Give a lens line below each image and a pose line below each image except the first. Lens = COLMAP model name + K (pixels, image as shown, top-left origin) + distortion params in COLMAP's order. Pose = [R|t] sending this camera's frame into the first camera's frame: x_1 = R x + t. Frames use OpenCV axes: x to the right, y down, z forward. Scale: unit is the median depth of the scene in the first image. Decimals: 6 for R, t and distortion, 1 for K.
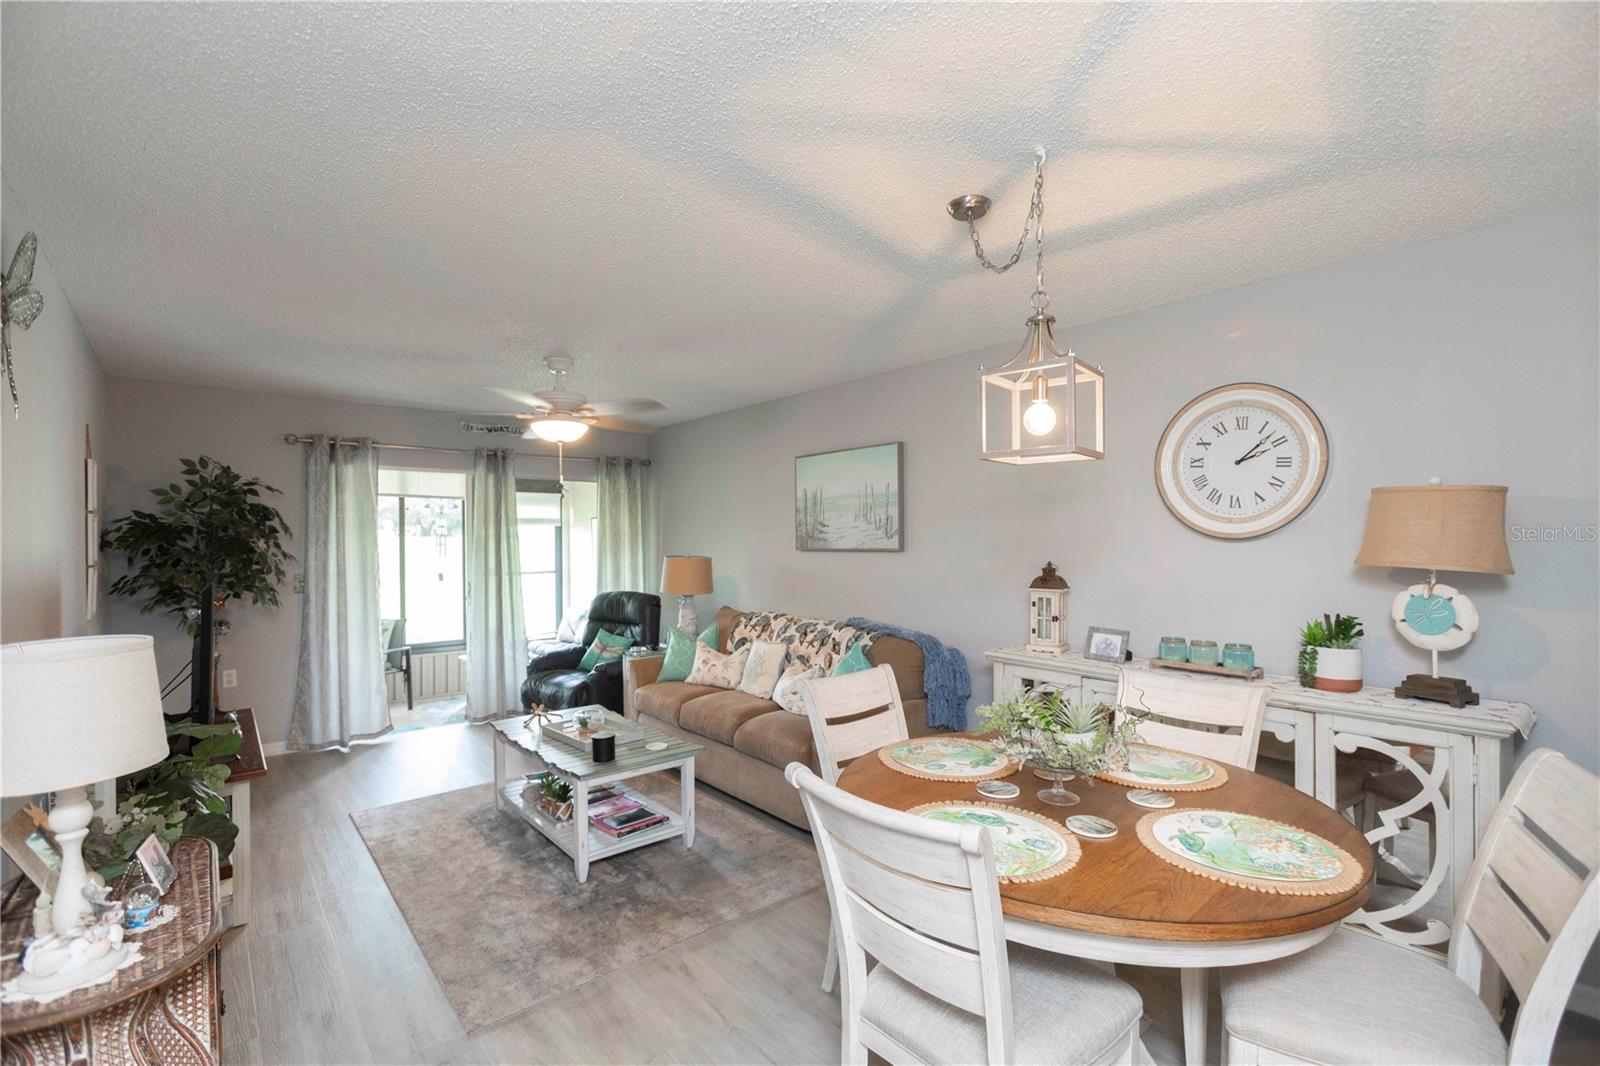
lens RADIAL K [[712.2, 0, 795.8], [0, 712.2, 542.1], [0, 0, 1]] dist [-0.010977, 0.009401]
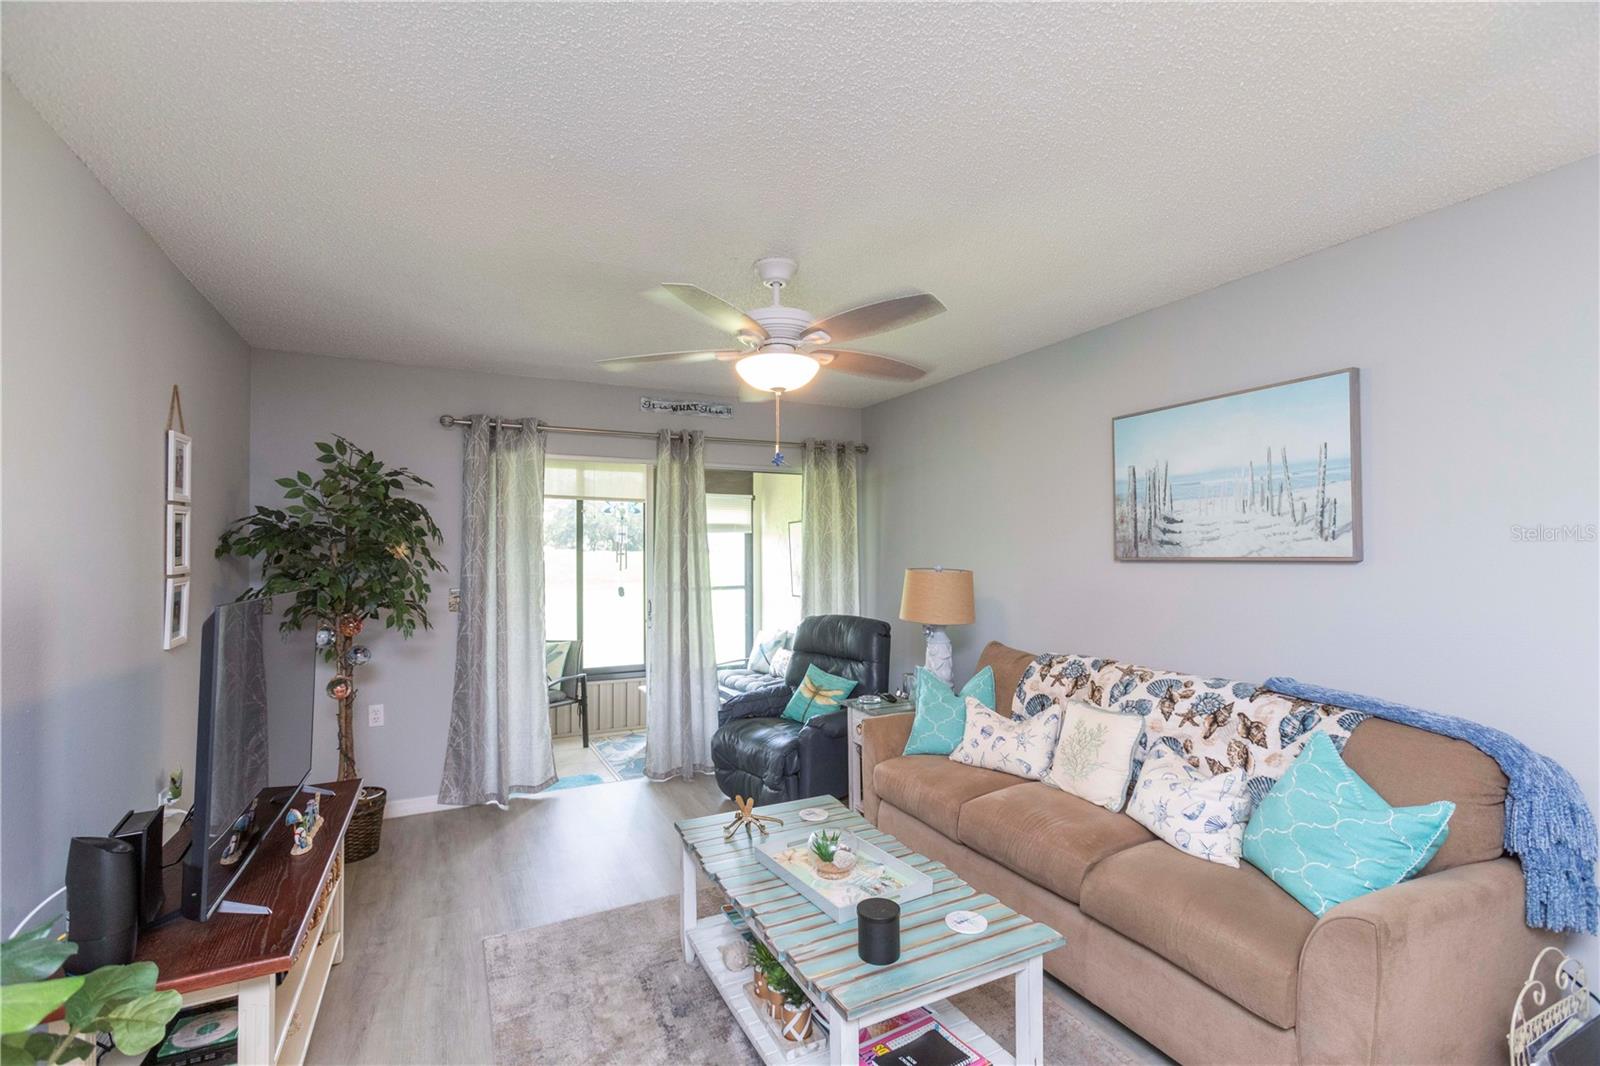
lens RADIAL K [[712.2, 0, 799.9], [0, 712.2, 540.1], [0, 0, 1]] dist [-0.010977, 0.009401]
pose [[0.973920, -0.002897, -0.226874, -0.145403], [-0.002406, 0.999730, -0.023094, 0.009510], [0.226879, 0.023037, 0.973650, 0.330487]]
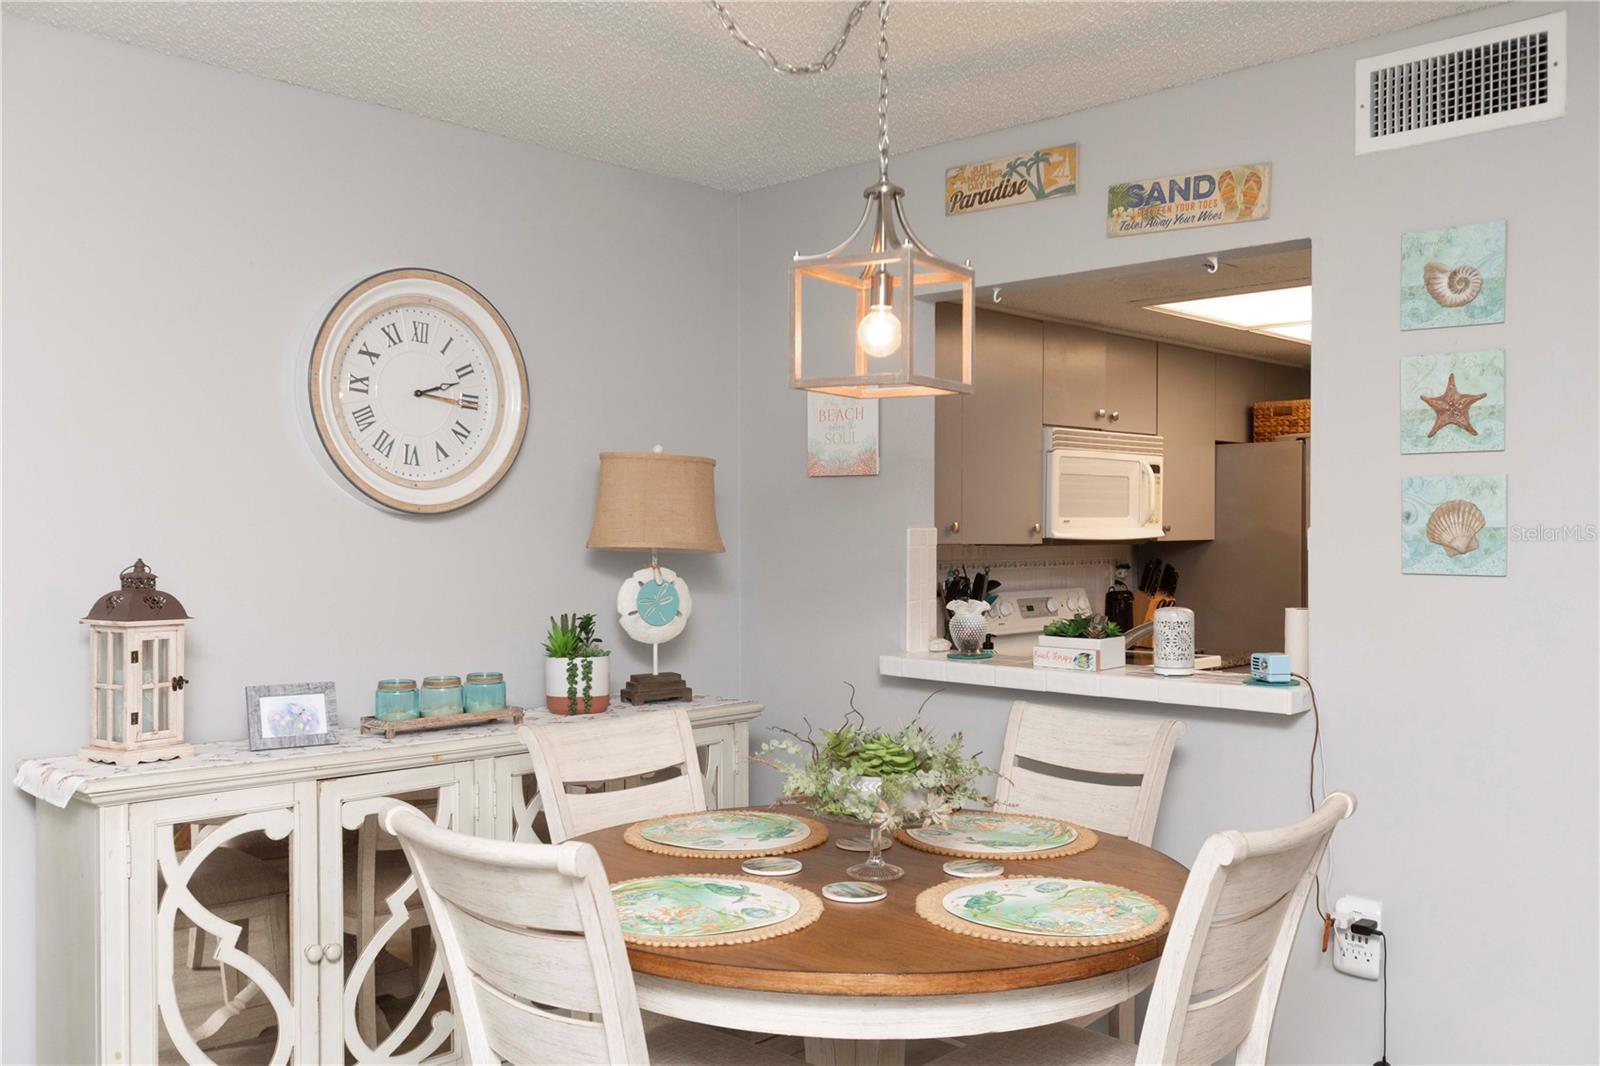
lens RADIAL K [[1377.5, 0, 813.1], [0, 1377.5, 543.1], [0, 0, 1]] dist [0.009791, -0.006643]
pose [[-0.101724, -0.006465, 0.994792, -0.403565], [0.001556, 0.999977, 0.006658, 0.008828], [-0.994811, 0.002226, -0.101712, 0.489793]]
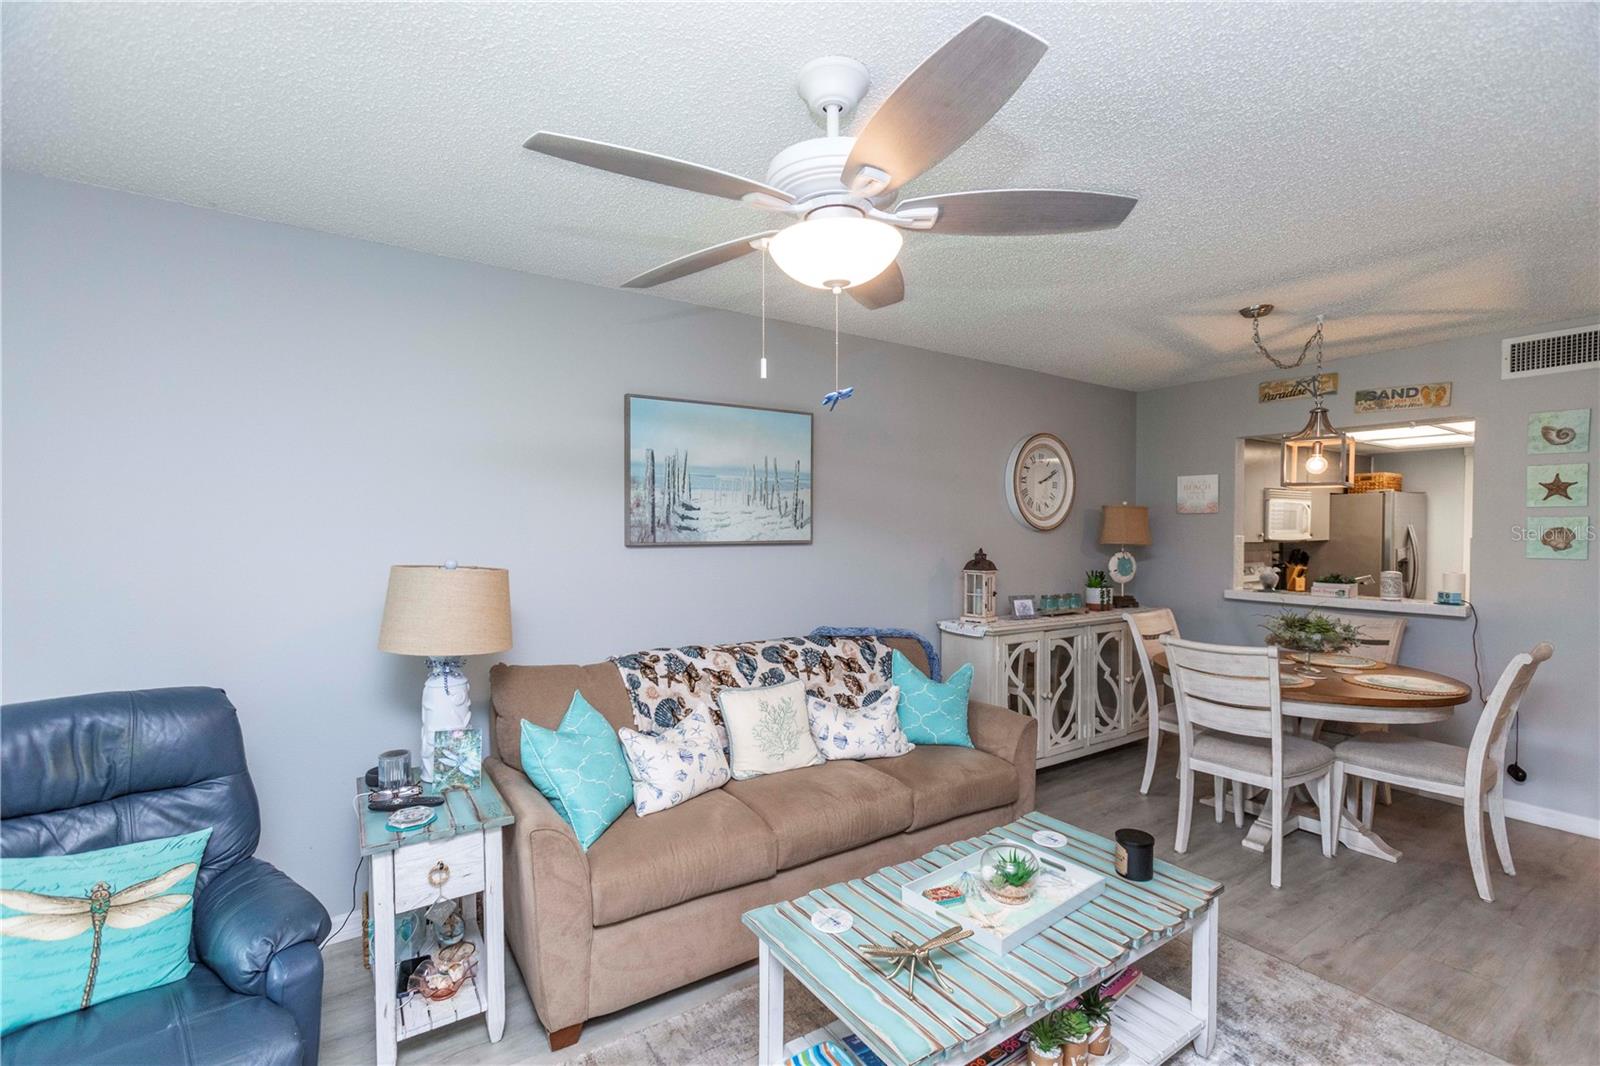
lens RADIAL K [[712.2, 0, 803.5], [0, 712.2, 542.2], [0, 0, 1]] dist [-0.010977, 0.009401]
pose [[0.105605, -0.015750, 0.994283, -0.653332], [-0.000795, 0.999873, 0.015923, -0.001639], [-0.994408, -0.002472, 0.105579, 0.861605]]
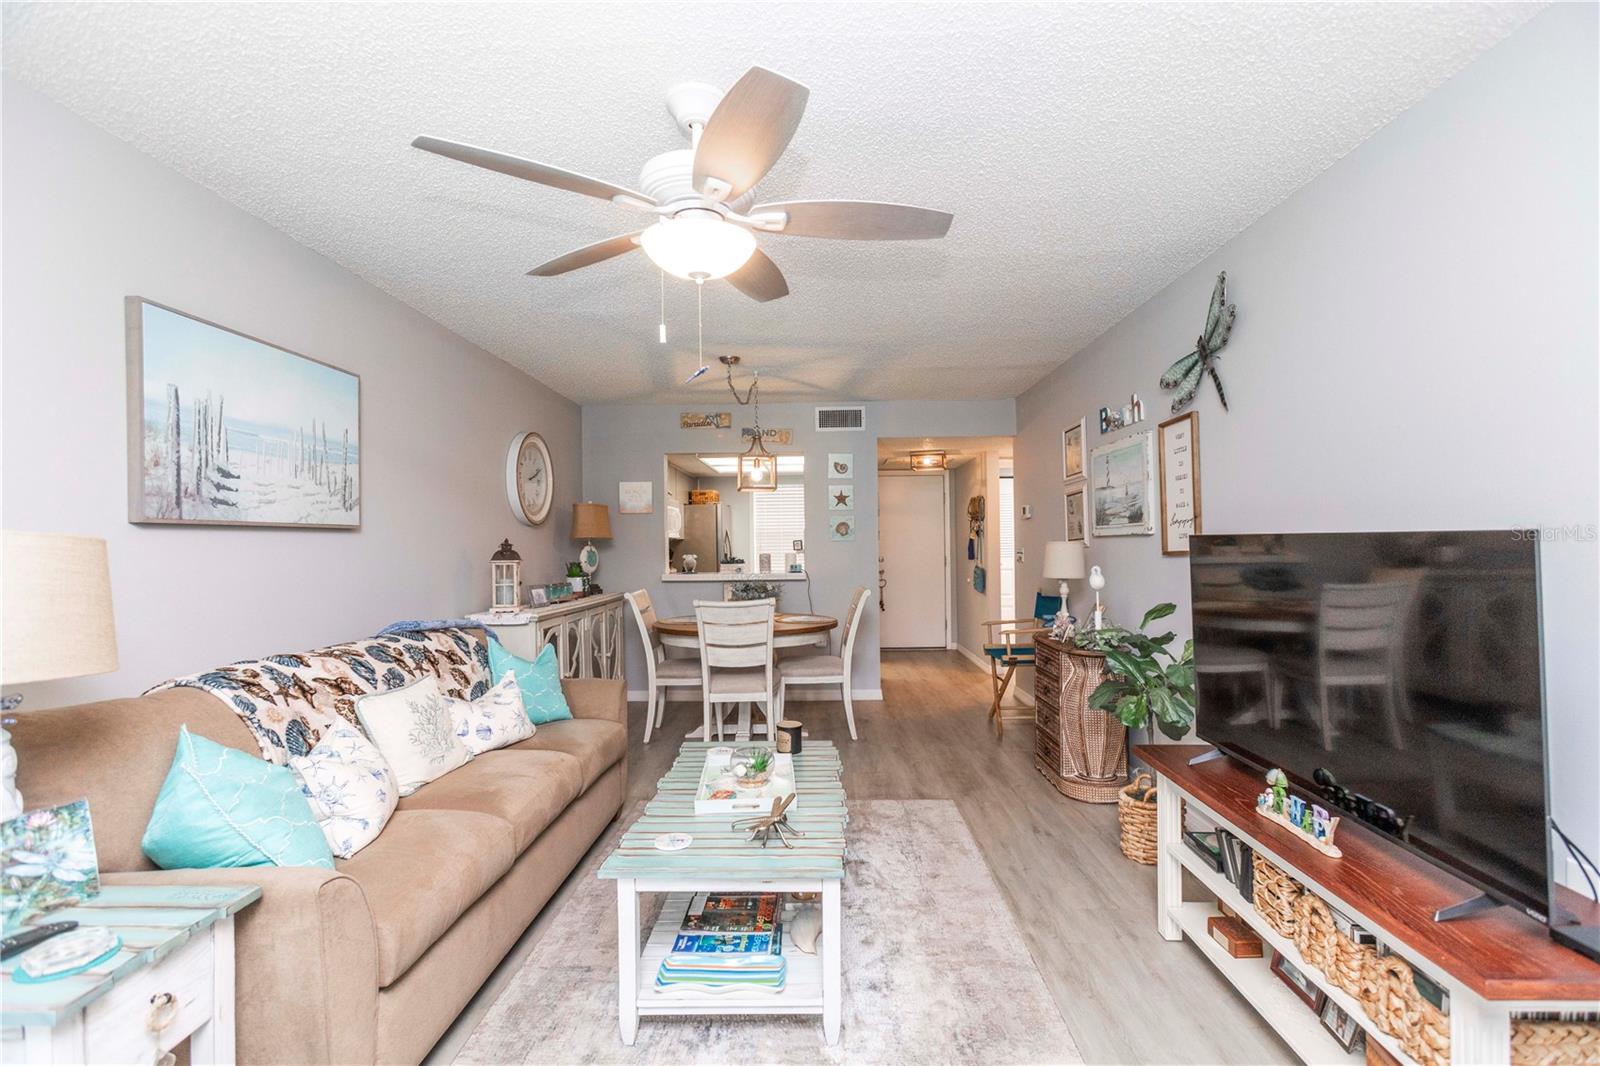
lens RADIAL K [[712.2, 0, 802.3], [0, 712.2, 541.7], [0, 0, 1]] dist [-0.010977, 0.009401]
pose [[-0.747239, 0.014742, 0.664392, -0.614466], [0.016488, 0.999857, -0.003642, 0.033296], [-0.664351, 0.008233, -0.747376, 1.157792]]
